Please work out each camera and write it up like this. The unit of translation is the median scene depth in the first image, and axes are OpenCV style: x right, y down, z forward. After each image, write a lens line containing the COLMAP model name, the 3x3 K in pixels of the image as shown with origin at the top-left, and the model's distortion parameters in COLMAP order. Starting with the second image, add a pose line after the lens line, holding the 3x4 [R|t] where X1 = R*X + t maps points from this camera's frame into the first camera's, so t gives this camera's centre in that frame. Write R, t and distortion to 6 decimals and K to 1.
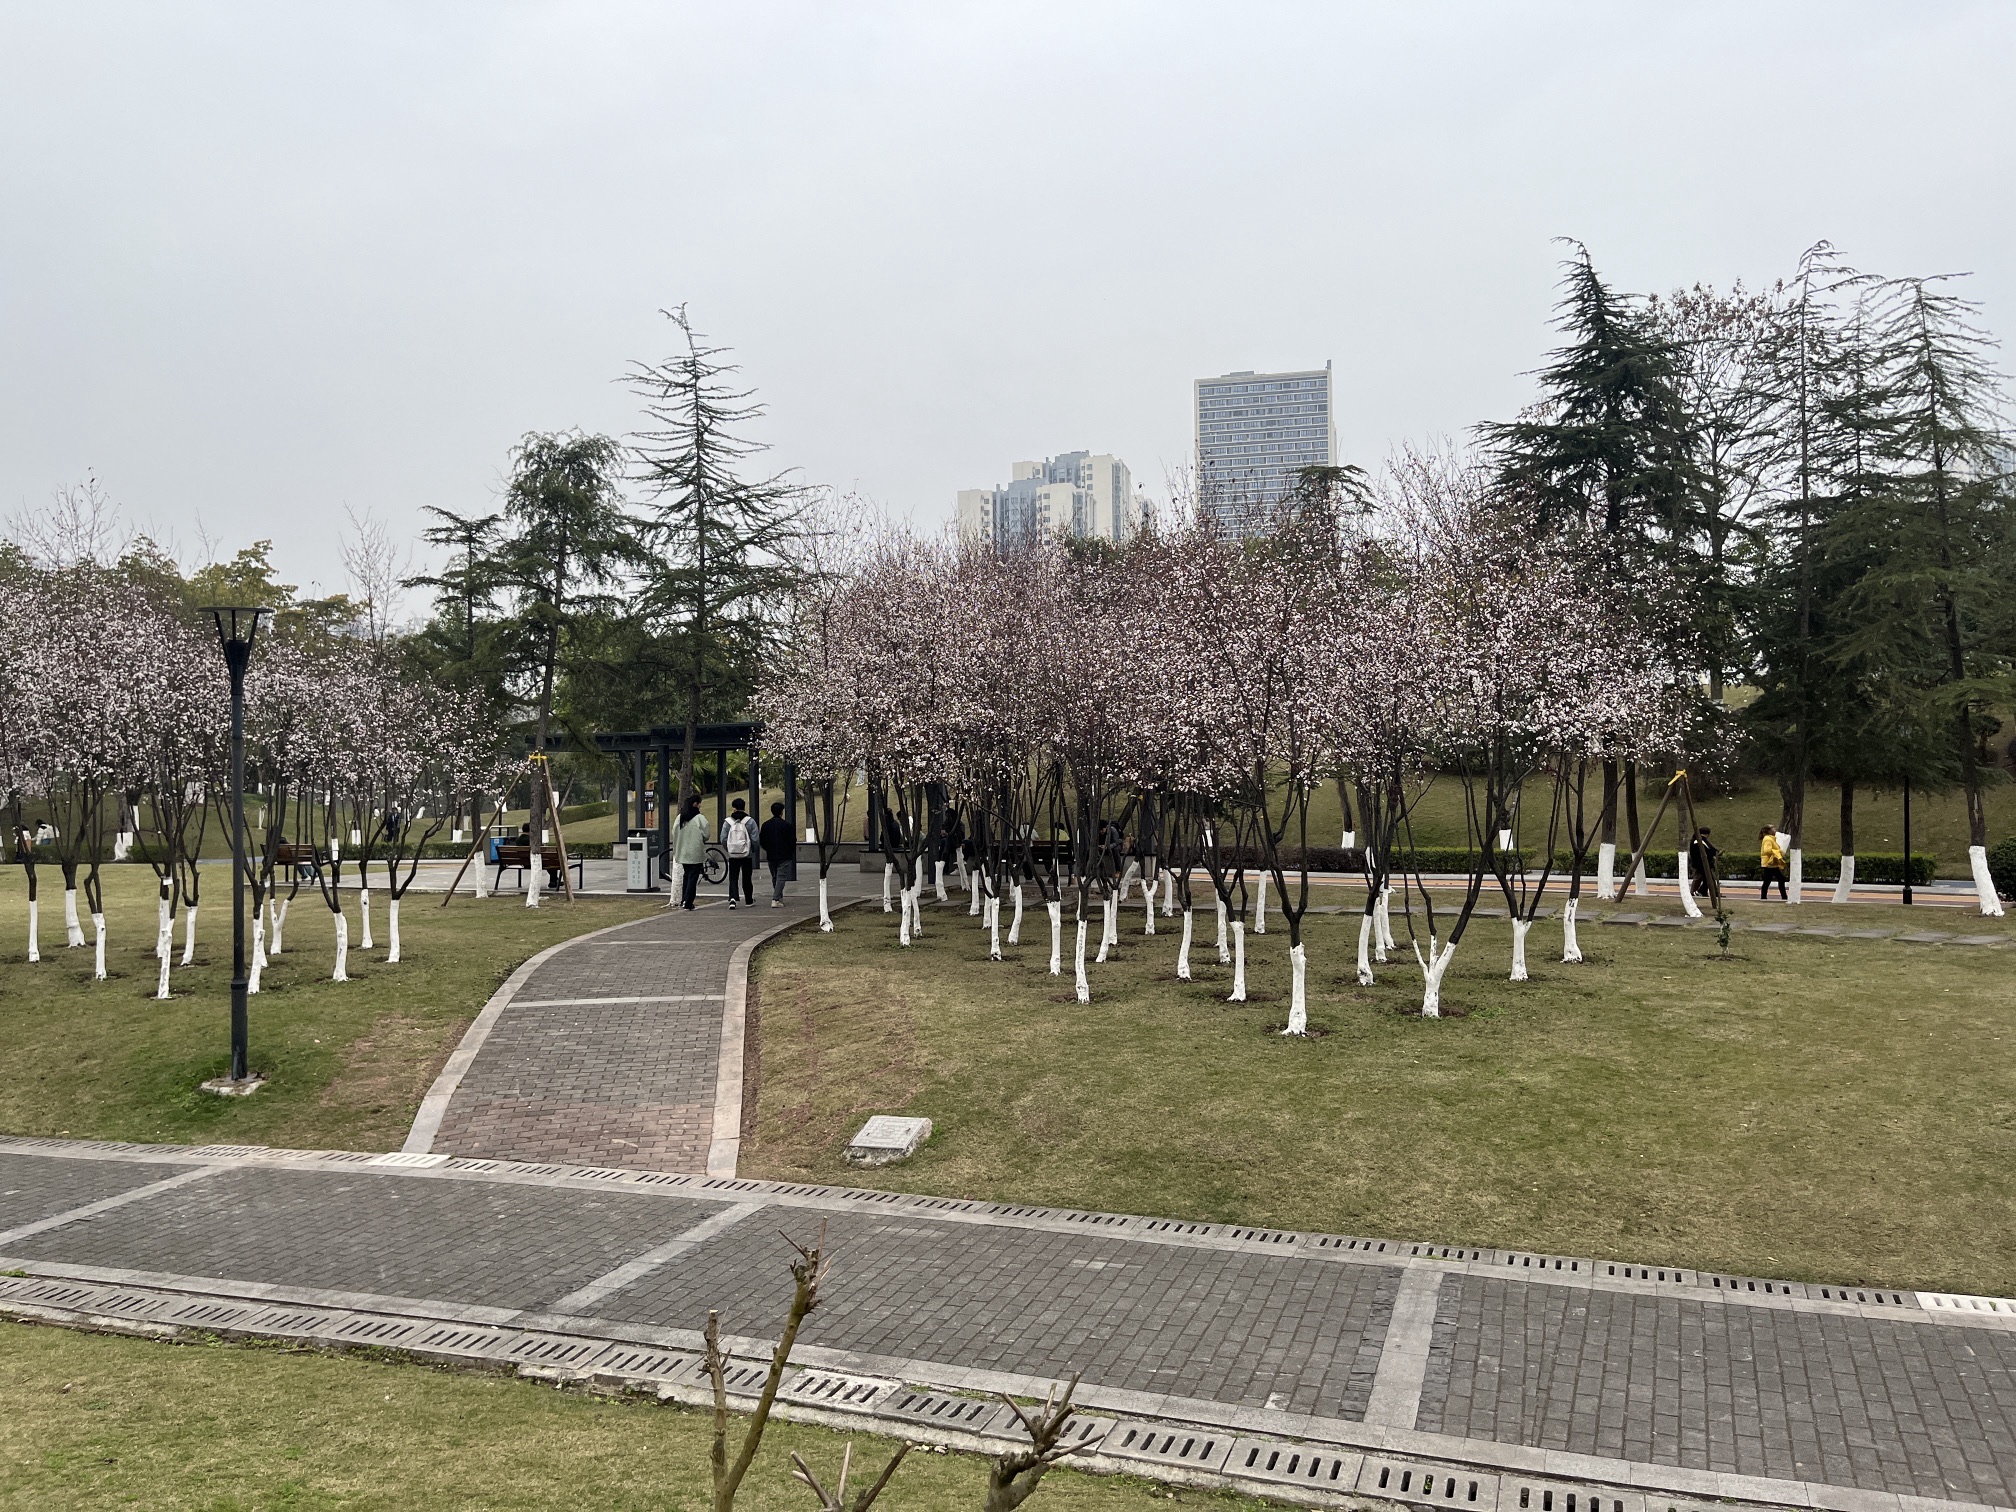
lens RADIAL K [[1516.8, 0, 1008.0], [0, 1516.8, 756.0], [0, 0, 1]] dist [-0.004425, -0.005785]
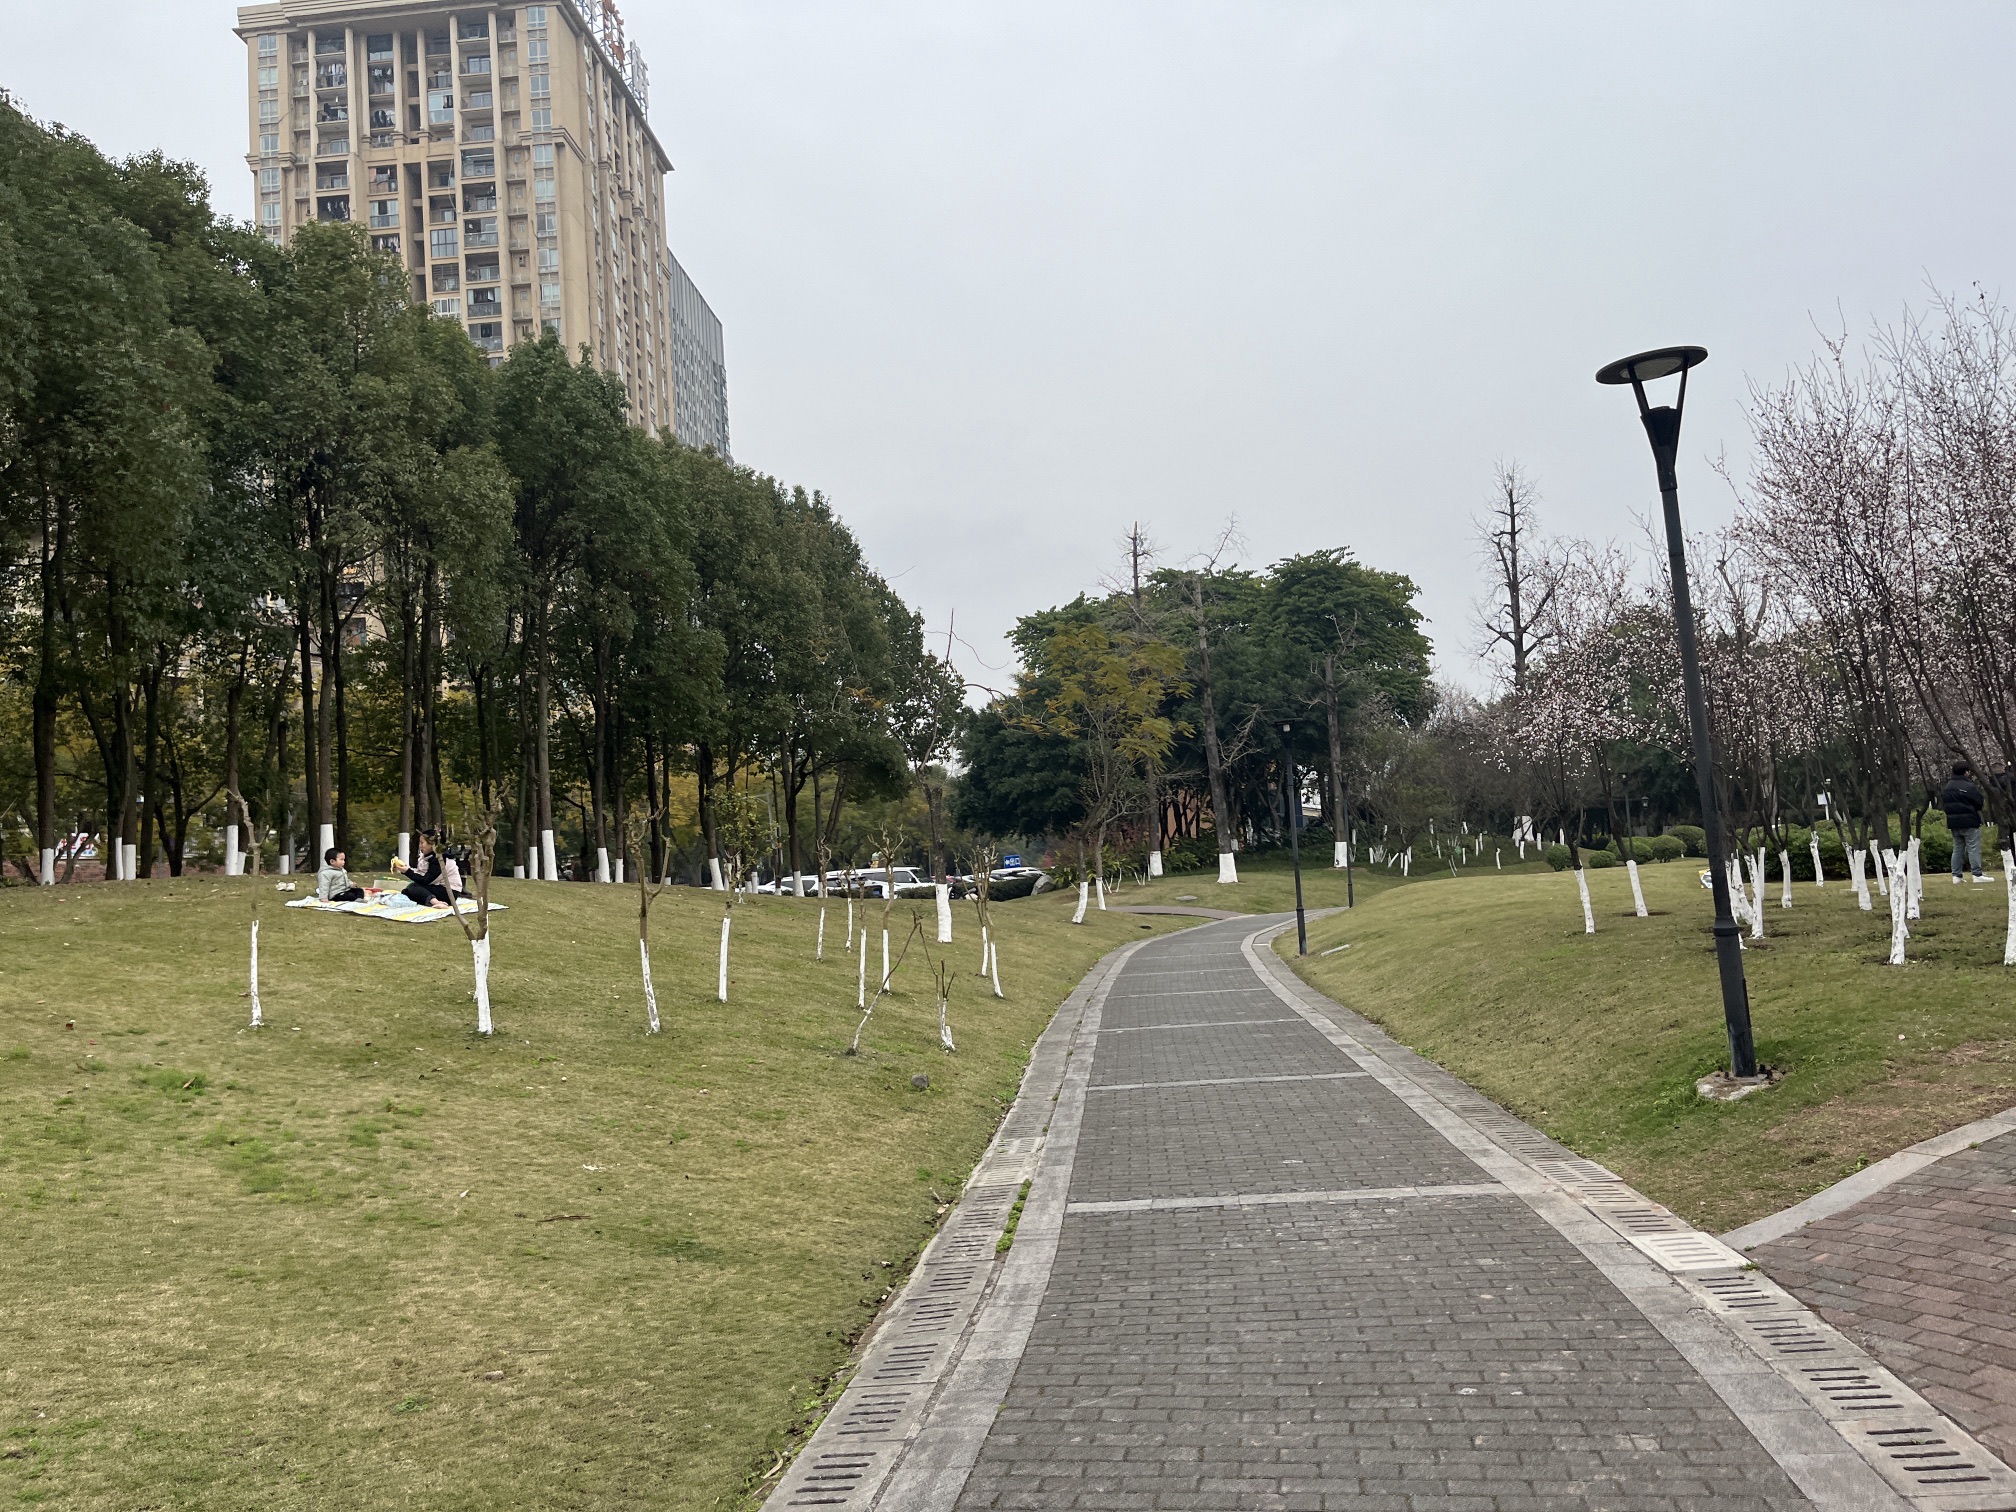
lens RADIAL K [[1516.8, 0, 1008.0], [0, 1516.8, 756.0], [0, 0, 1]] dist [-0.004425, -0.005785]
pose [[0.189654, -0.056716, -0.980212, 0.123553], [0.067035, 0.996749, -0.044702, 0.099677], [0.979560, -0.057230, 0.192839, 0.702894]]
